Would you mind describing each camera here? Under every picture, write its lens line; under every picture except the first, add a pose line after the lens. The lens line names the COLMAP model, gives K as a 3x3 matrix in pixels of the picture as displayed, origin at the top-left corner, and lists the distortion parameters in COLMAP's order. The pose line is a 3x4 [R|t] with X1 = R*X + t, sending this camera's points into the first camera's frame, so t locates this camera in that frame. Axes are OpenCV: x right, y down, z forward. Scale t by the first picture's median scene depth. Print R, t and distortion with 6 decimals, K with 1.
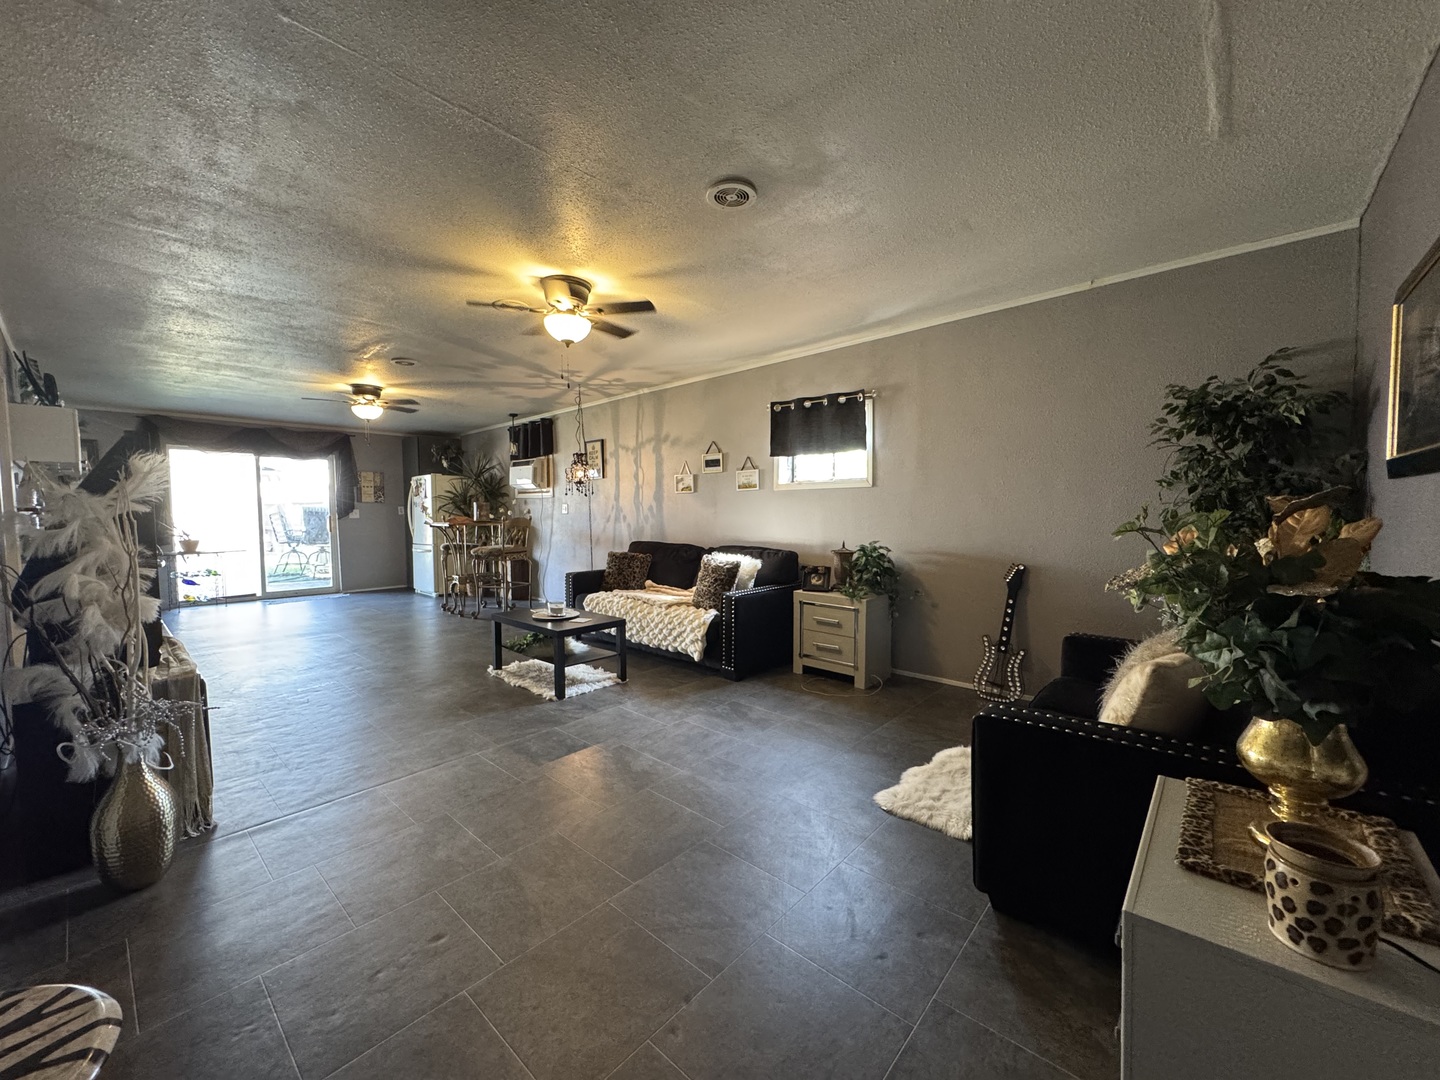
lens RADIAL K [[572.7, 0, 717.6], [0, 572.7, 542.6], [0, 0, 1]] dist [-0.000861, -0.000011]
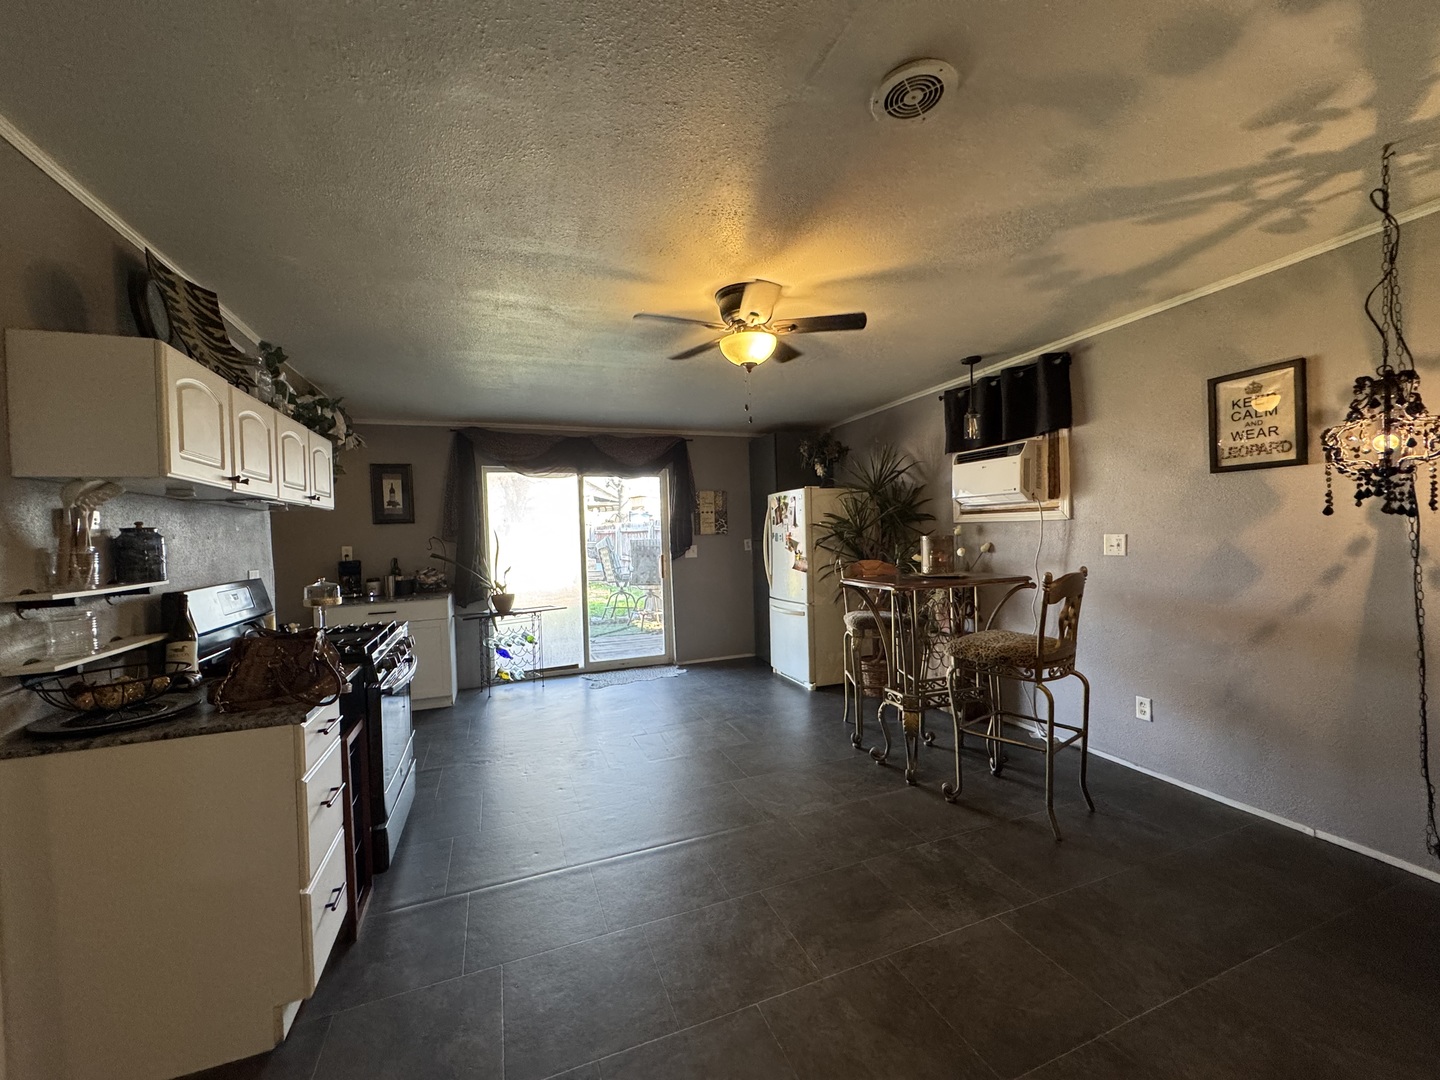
lens RADIAL K [[572.7, 0, 720.7], [0, 572.7, 540.0], [0, 0, 1]] dist [-0.000861, -0.000011]
pose [[0.891497, -0.017801, -0.452677, -0.309561], [0.003428, 0.999464, -0.032550, -0.044952], [0.453014, 0.027466, 0.891080, 0.425343]]
